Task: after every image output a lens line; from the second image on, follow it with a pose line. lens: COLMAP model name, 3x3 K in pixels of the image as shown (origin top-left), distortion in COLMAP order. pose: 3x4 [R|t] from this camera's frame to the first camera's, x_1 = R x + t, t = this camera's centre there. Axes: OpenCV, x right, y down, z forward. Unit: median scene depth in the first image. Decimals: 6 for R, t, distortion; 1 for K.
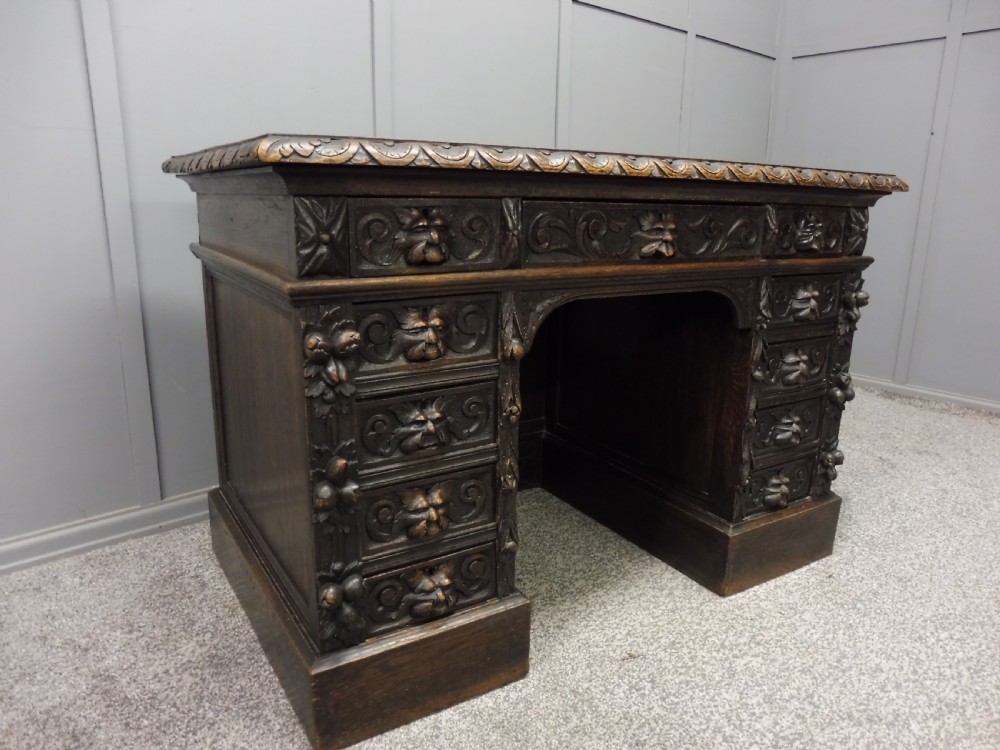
lens RADIAL K [[728.5, 0, 506.9], [0, 728.5, 376.6], [0, 0, 1]] dist [-0.075642, 0.052302]
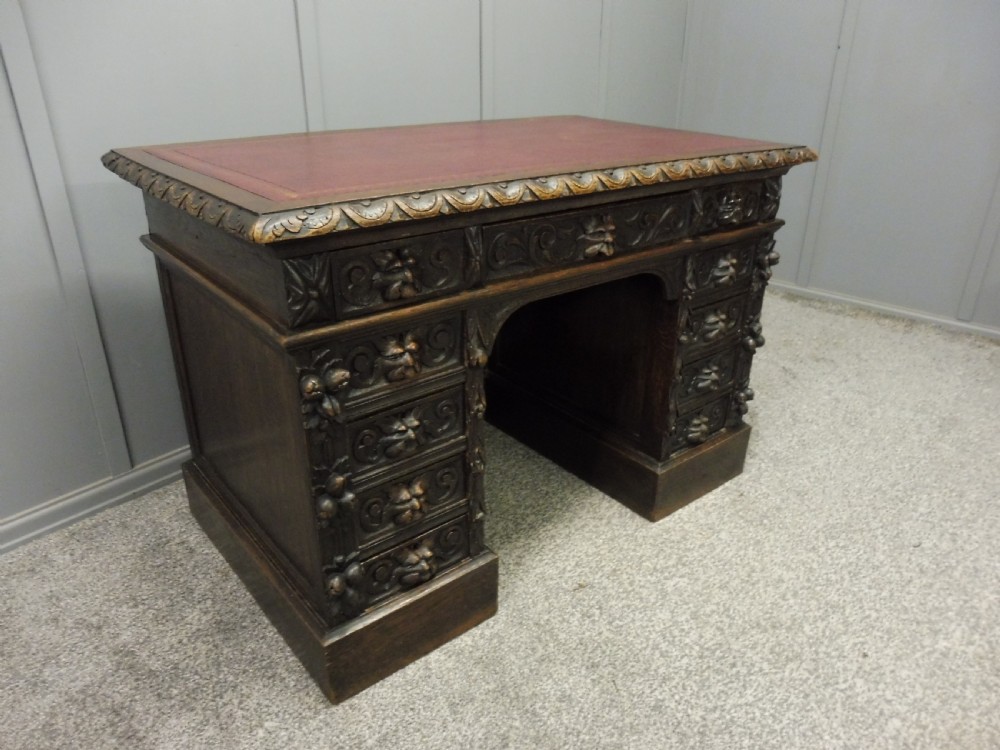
lens RADIAL K [[724.4, 0, 504.0], [0, 724.4, 374.6], [0, 0, 1]] dist [-0.045284, 0.010408]
pose [[0.992131, -0.060577, 0.109573, -0.070463], [0.039746, 0.982278, 0.183167, -0.199621], [-0.118727, -0.177370, 0.976956, -0.097055]]
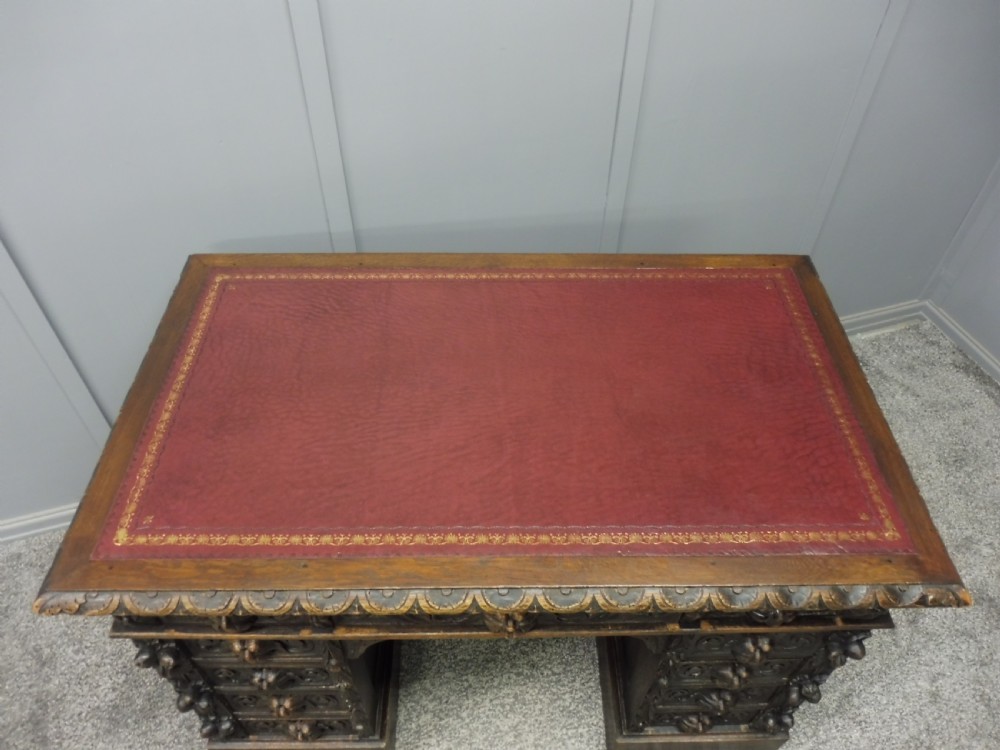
lens RADIAL K [[729.2, 0, 505.1], [0, 729.2, 386.0], [0, 0, 1]] dist [-0.048344, 0.001289]
pose [[0.858410, 0.374563, -0.350479, 0.431987], [-0.132305, 0.821792, 0.554214, -0.961236], [0.495609, -0.429373, 0.754990, 0.440738]]
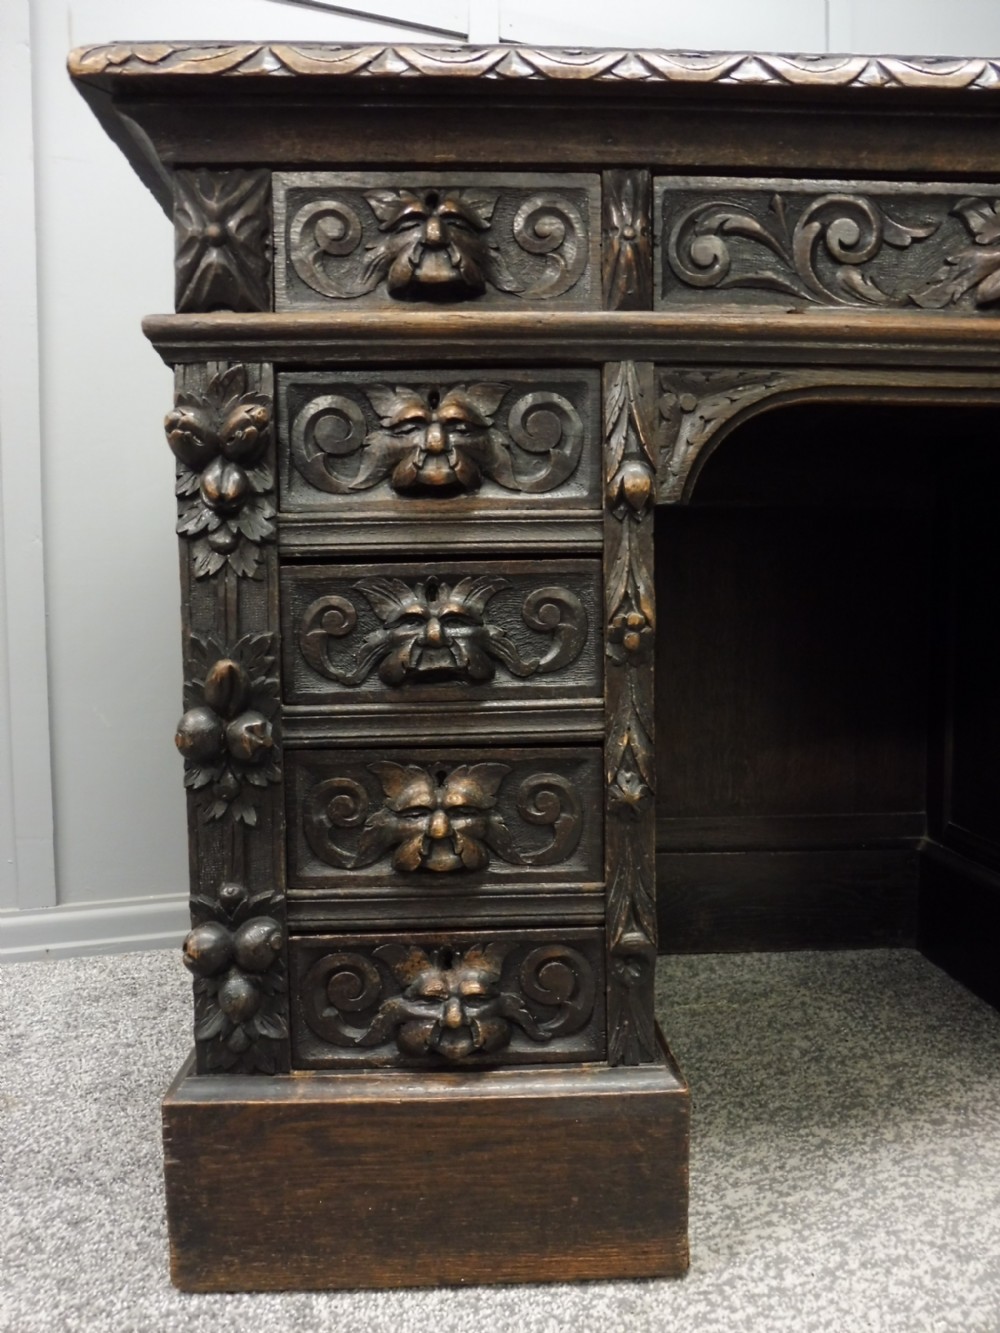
lens RADIAL K [[977.6, 0, 493.7], [0, 977.6, 673.4], [0, 0, 1]] dist [-0.065450, 0.035377]
pose [[0.865596, 0.003685, -0.500729, 0.227917], [-0.099451, 0.981318, -0.164696, 0.179307], [0.490767, 0.192359, 0.849792, 0.419450]]
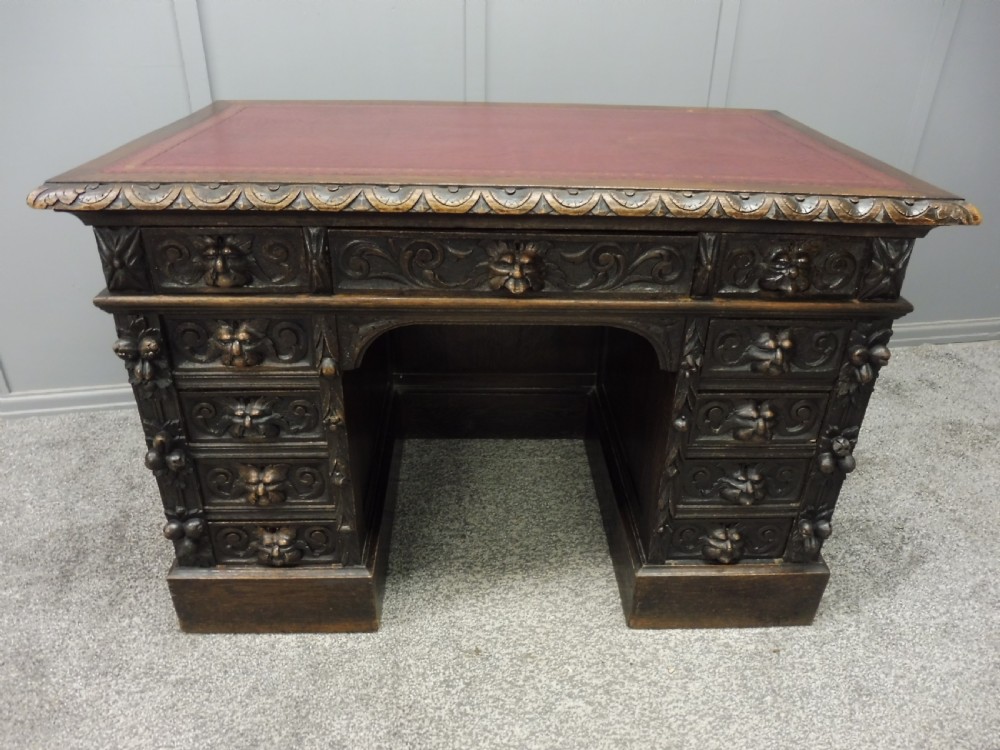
lens RADIAL K [[726.3, 0, 503.5], [0, 726.3, 380.4], [0, 0, 1]] dist [-0.060908, 0.033214]
pose [[0.866738, 0.241766, -0.436250, 0.635561], [-0.129679, 0.953818, 0.270953, -0.308985], [0.481610, -0.178272, 0.858062, 0.213731]]
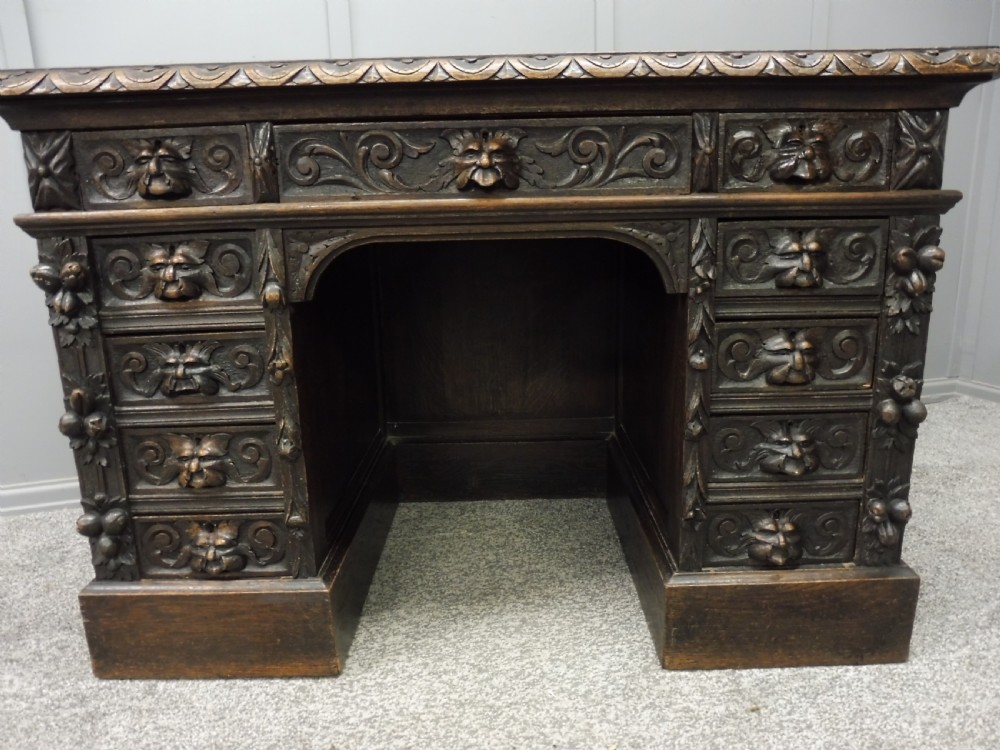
lens RADIAL K [[733.4, 0, 503.8], [0, 733.4, 384.6], [0, 0, 1]] dist [-0.065450, 0.035377]
pose [[0.845469, 0.082849, -0.527559, 0.678499], [-0.089880, 0.995876, 0.012353, 0.033571], [0.526407, 0.036973, 0.849429, 0.367011]]
